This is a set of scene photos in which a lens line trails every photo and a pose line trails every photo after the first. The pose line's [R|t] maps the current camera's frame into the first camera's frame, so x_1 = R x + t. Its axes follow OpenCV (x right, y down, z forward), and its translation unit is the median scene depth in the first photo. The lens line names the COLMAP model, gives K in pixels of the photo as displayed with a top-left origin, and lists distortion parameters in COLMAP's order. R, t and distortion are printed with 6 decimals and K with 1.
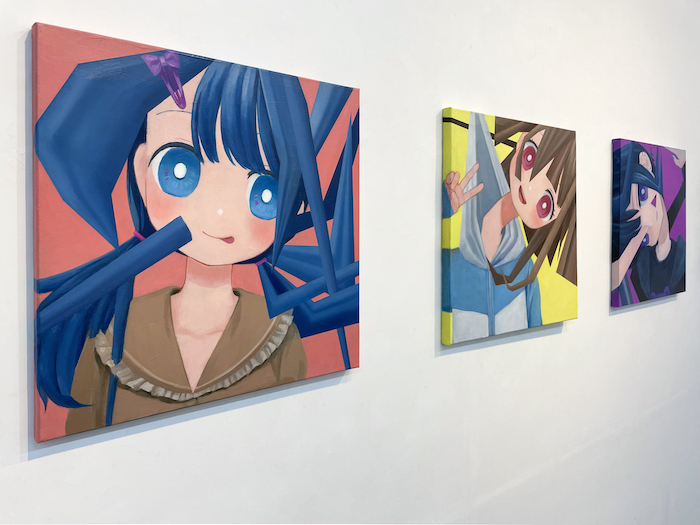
lens RADIAL K [[541.6, 0, 349.7], [0, 541.6, 258.3], [0, 0, 1]] dist [0.043568, -0.001450]
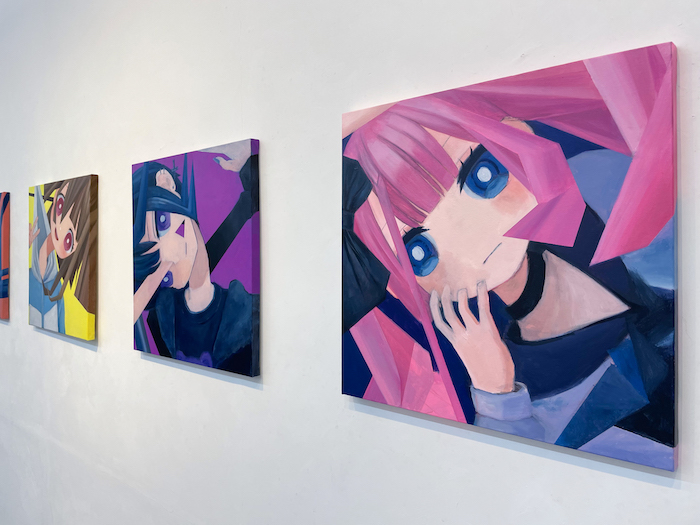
lens RADIAL K [[541.6, 0, 349.4], [0, 541.6, 265.3], [0, 0, 1]] dist [0.043568, -0.001450]
pose [[0.150860, 0.036828, -0.987869, 1.691951], [-0.064446, 0.997546, 0.027347, -0.114860], [0.986452, 0.059539, 0.152864, 1.425496]]
